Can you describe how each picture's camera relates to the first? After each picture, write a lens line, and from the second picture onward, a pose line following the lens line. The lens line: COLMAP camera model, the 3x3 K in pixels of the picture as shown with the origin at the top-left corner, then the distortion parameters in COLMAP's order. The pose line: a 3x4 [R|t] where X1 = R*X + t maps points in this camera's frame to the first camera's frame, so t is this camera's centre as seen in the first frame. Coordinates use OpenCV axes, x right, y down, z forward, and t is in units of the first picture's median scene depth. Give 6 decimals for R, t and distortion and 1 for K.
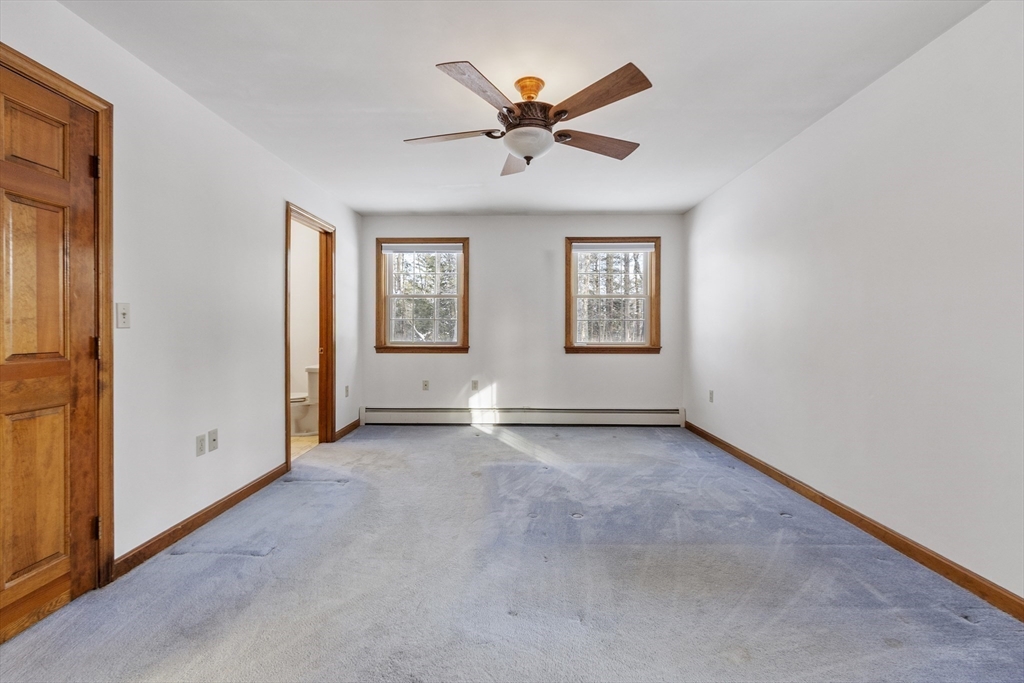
lens RADIAL K [[453.2, 0, 507.1], [0, 453.2, 326.5], [0, 0, 1]] dist [0.000134, 0.000624]
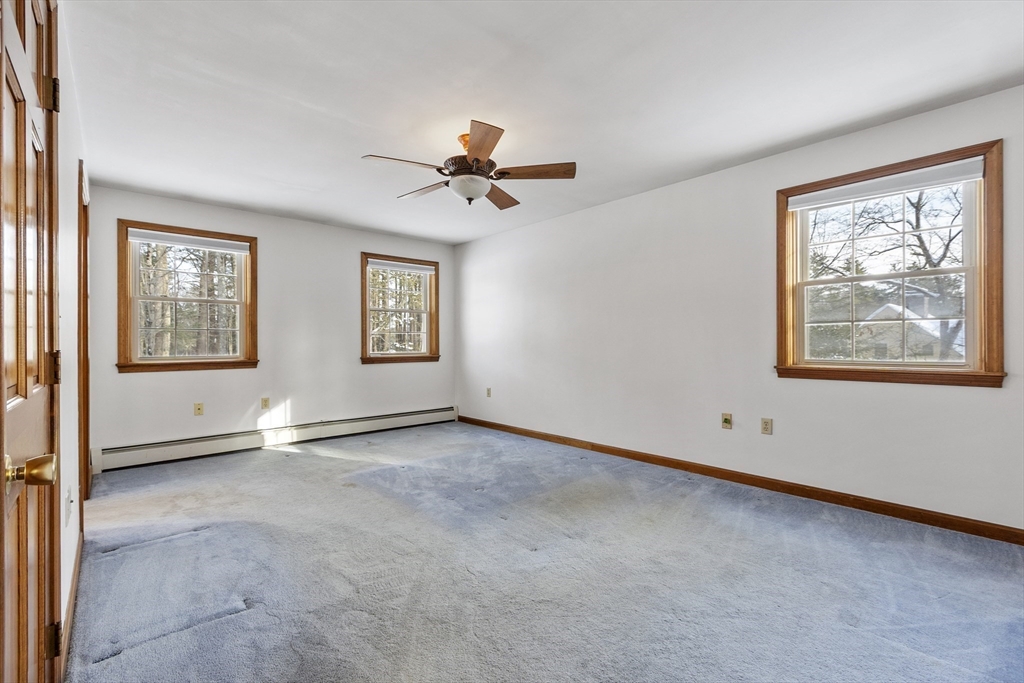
lens RADIAL K [[452.6, 0, 502.1], [0, 452.6, 338.0], [0, 0, 1]] dist [0.000581, 0.000834]
pose [[0.730278, 0.001713, 0.683148, -0.547137], [-0.001364, 0.999999, -0.001050, 0.000792], [-0.683149, -0.000165, 0.730279, 0.042611]]
